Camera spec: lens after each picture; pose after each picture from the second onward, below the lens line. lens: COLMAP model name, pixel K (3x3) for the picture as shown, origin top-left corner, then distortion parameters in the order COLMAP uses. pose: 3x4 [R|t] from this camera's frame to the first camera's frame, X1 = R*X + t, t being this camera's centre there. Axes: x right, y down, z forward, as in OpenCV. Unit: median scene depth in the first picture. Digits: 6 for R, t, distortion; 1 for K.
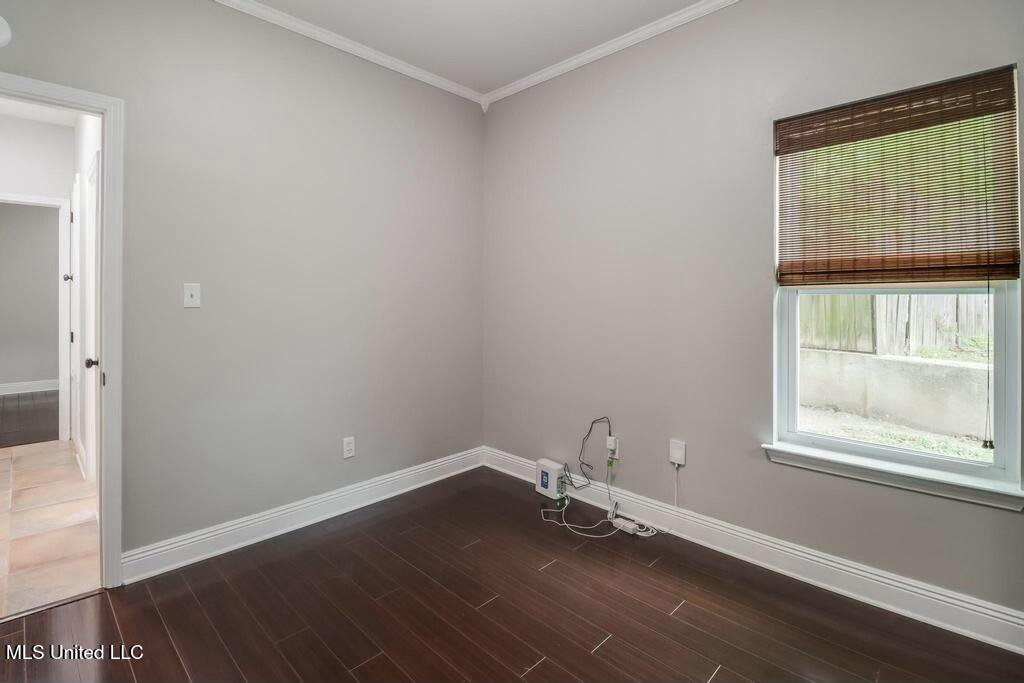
lens RADIAL K [[489.4, 0, 508.7], [0, 489.4, 300.5], [0, 0, 1]] dist [0.000896, -0.000080]
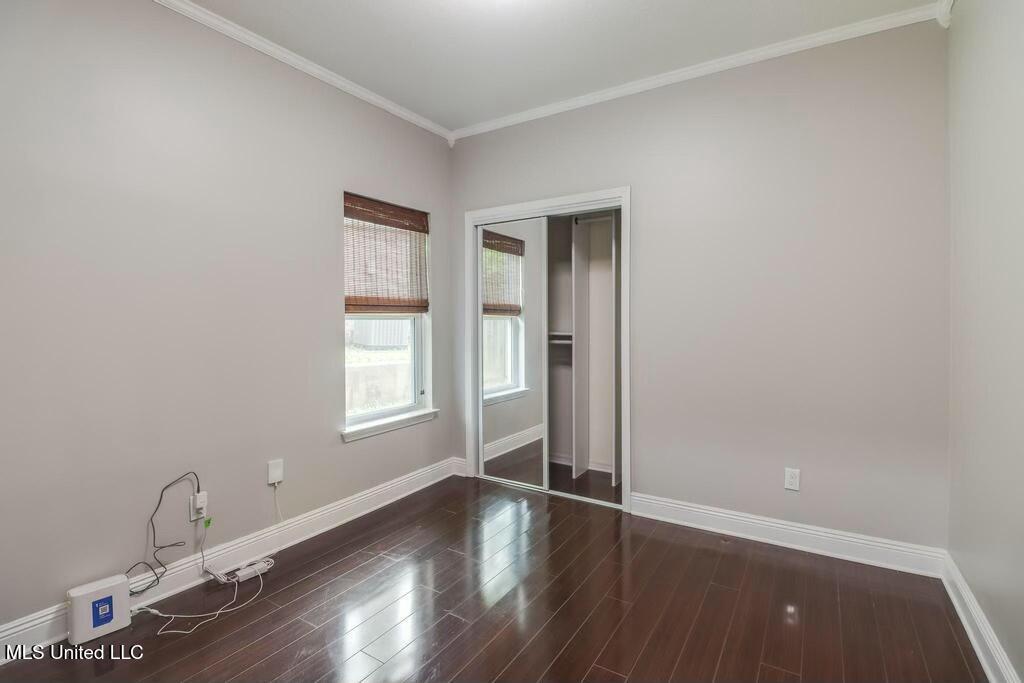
lens RADIAL K [[492.5, 0, 506.2], [0, 492.5, 335.4], [0, 0, 1]] dist [-0.001626, -0.001001]
pose [[-0.211550, -0.026077, 0.977019, -0.876139], [0.007392, 0.999573, 0.028280, -0.003273], [-0.977339, 0.013205, -0.211267, 0.848462]]
